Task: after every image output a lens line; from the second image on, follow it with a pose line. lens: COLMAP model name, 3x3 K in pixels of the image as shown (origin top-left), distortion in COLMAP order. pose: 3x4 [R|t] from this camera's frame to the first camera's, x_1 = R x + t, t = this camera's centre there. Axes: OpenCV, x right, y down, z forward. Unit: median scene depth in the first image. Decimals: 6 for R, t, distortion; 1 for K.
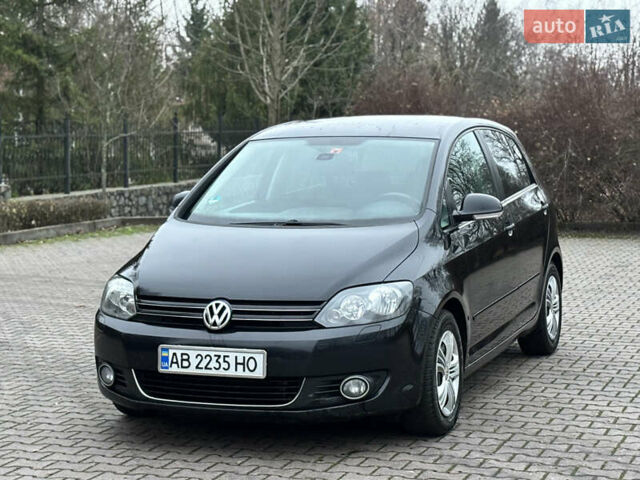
lens RADIAL K [[1465.9, 0, 320.0], [0, 1465.9, 240.0], [0, 0, 1]] dist [0.236573, -0.717167]
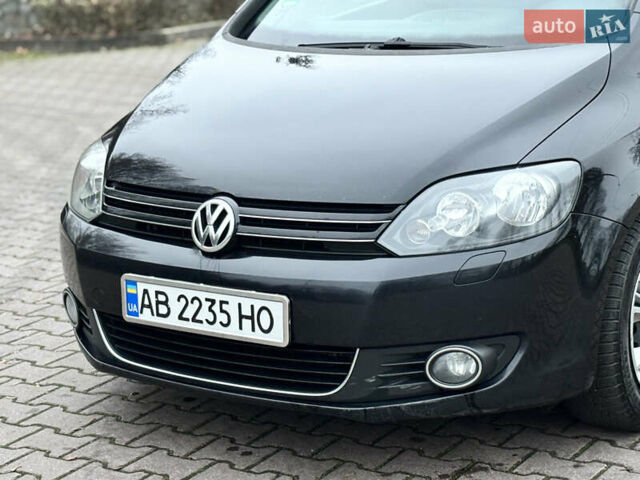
lens RADIAL K [[1465.9, 0, 320.0], [0, 1465.9, 240.0], [0, 0, 1]] dist [0.236573, -0.717167]
pose [[0.969529, 0.017412, -0.244359, 0.104795], [0.021694, 0.987450, 0.156433, -0.029338], [0.244016, -0.156968, 0.956984, 0.478691]]
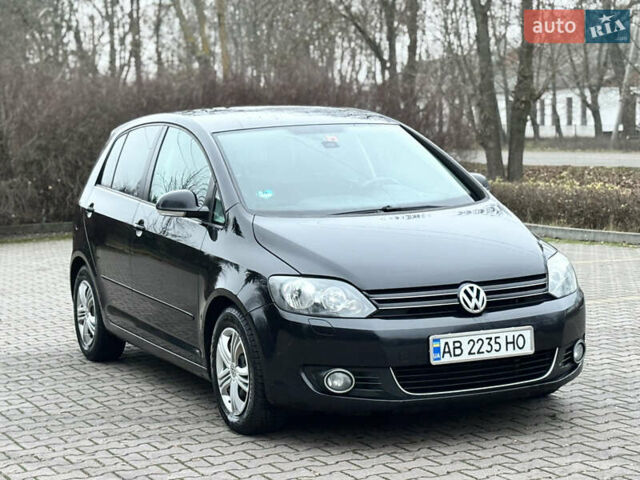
lens RADIAL K [[1465.9, 0, 320.0], [0, 1465.9, 240.0], [0, 0, 1]] dist [0.236573, -0.717167]
pose [[0.704096, -0.077794, 0.705831, -0.834407], [0.087844, 0.995888, 0.022134, -0.018531], [-0.704650, 0.046418, 0.708035, 0.374848]]
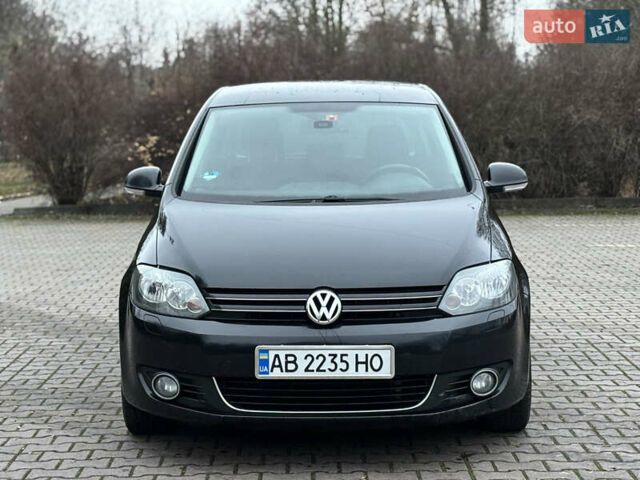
lens RADIAL K [[1465.9, 0, 320.0], [0, 1465.9, 240.0], [0, 0, 1]] dist [0.236573, -0.717167]
pose [[0.939903, -0.031679, 0.339968, -0.359768], [0.028907, 0.999495, 0.013216, 0.001029], [-0.340215, -0.002595, 0.940344, 0.204297]]
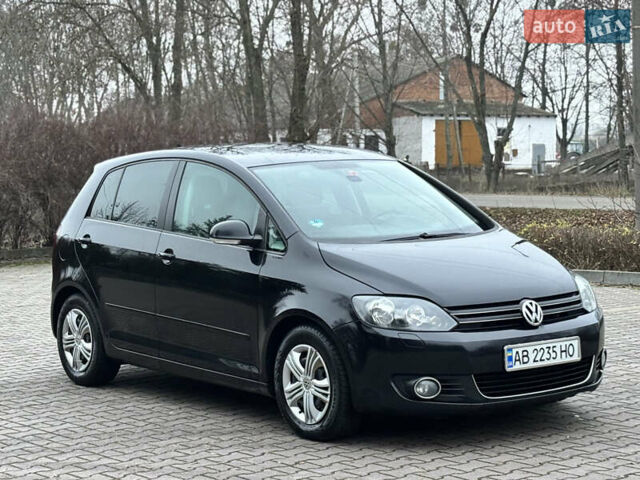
lens RADIAL K [[1465.9, 0, 320.0], [0, 1465.9, 240.0], [0, 0, 1]] dist [0.236573, -0.717167]
pose [[0.540200, -0.063010, 0.839174, -1.097236], [0.093260, 0.995533, 0.014716, -0.035723], [-0.836353, 0.070312, 0.543663, 0.522382]]
